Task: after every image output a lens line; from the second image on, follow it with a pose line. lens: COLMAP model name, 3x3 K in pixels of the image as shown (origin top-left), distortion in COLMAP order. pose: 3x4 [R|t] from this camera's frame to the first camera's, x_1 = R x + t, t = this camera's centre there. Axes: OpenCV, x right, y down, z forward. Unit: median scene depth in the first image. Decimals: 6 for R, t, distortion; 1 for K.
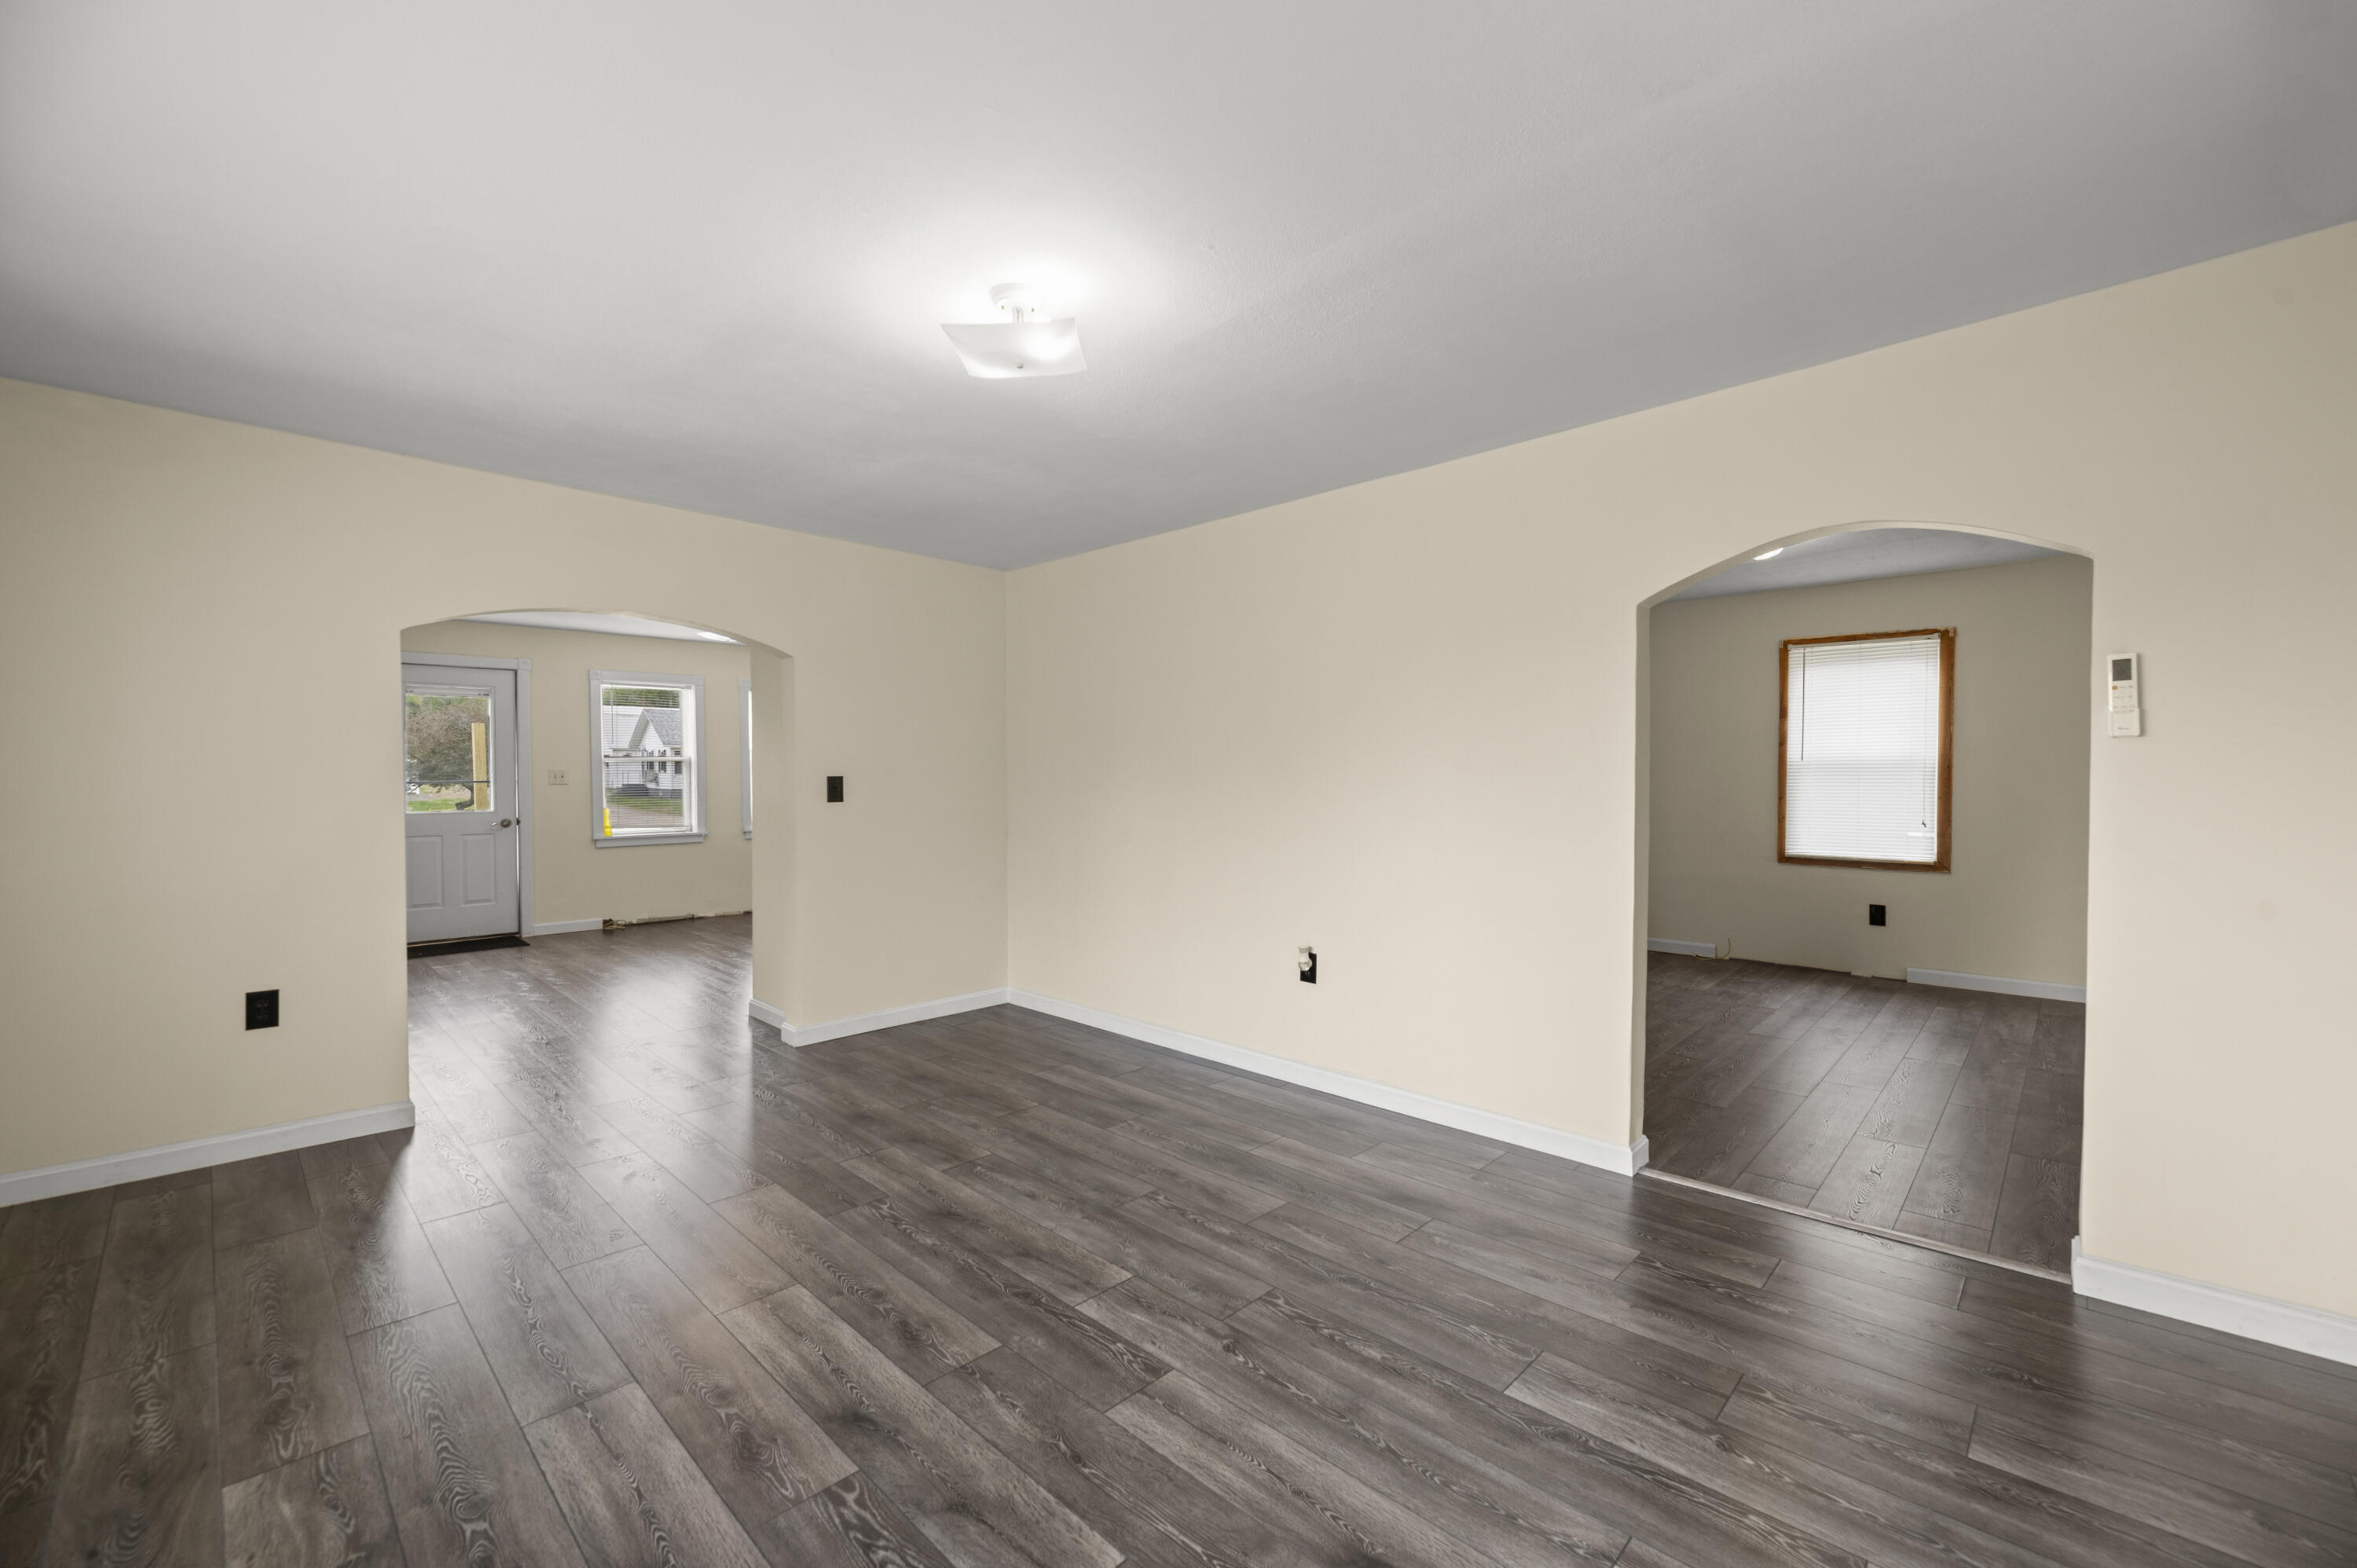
lens RADIAL K [[963.5, 0, 1168.6], [0, 963.5, 788.2], [0, 0, 1]] dist [0.000546, 0.000625]
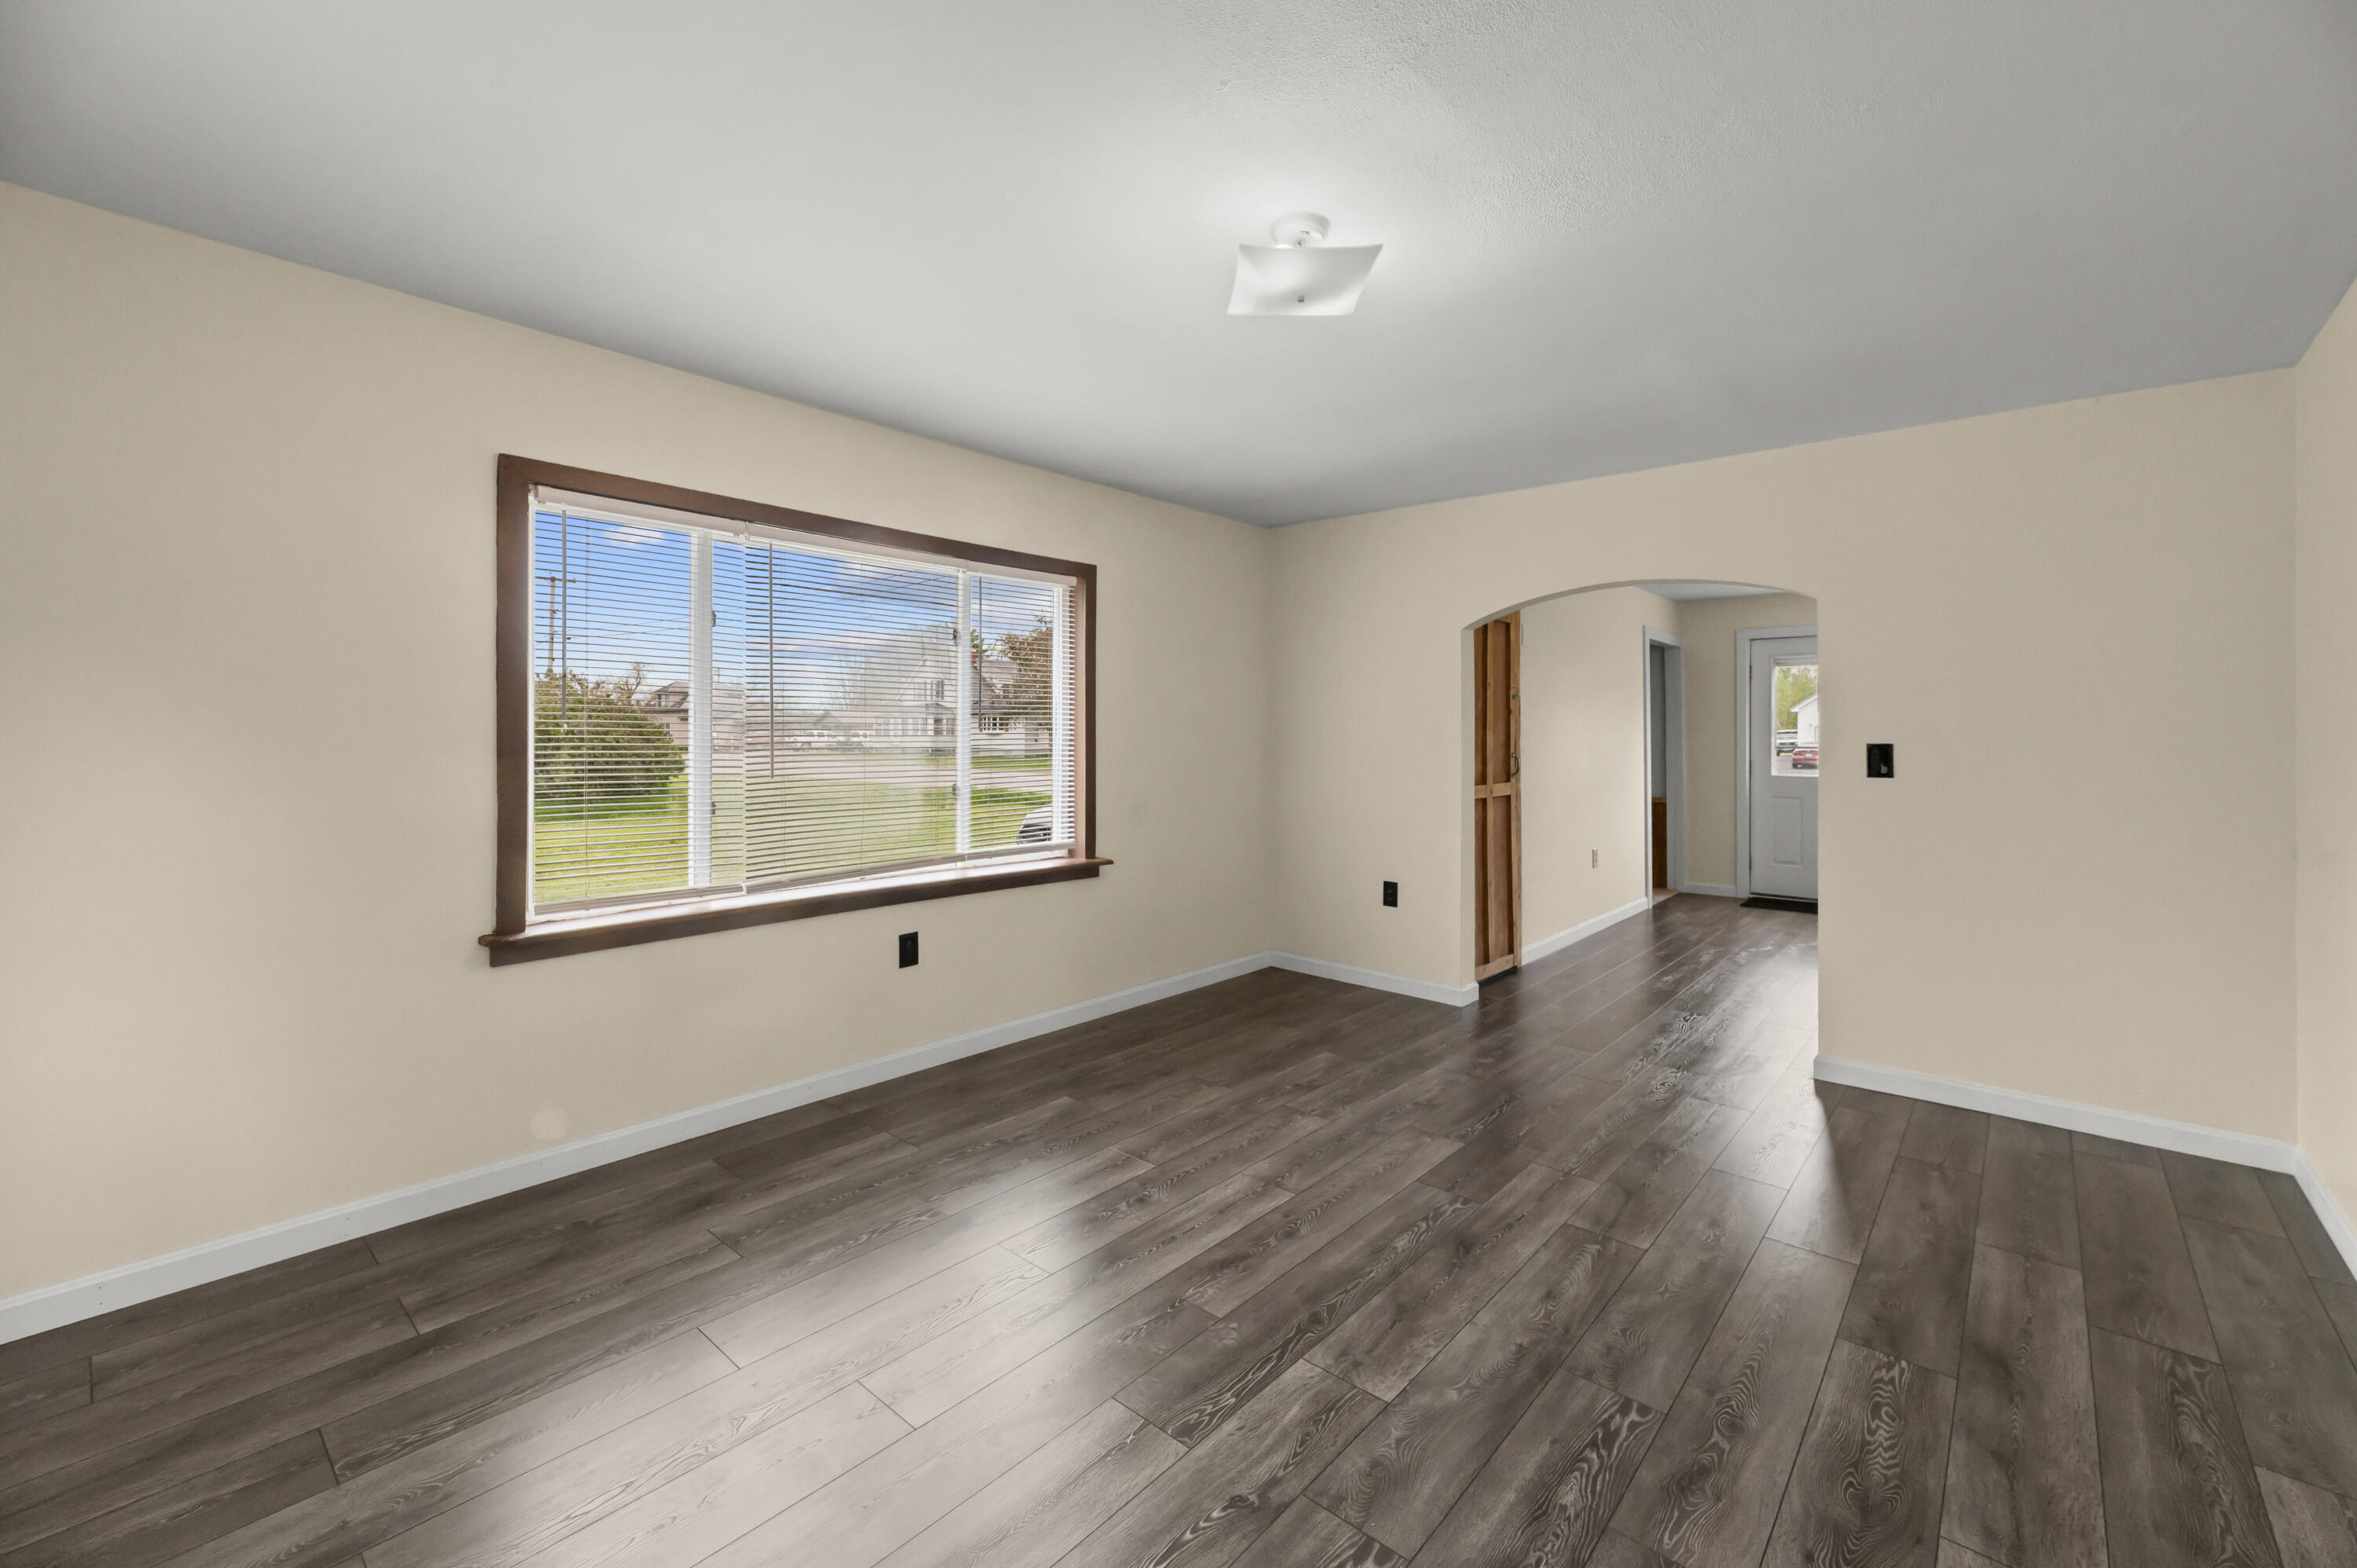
lens RADIAL K [[963.5, 0, 1215.2], [0, 963.5, 737.9], [0, 0, 1]] dist [0.000546, 0.000625]
pose [[0.066865, 0.003270, -0.997757, 0.653370], [-0.019995, 0.999798, 0.001936, -0.015263], [0.997562, 0.019821, 0.066917, 0.737538]]
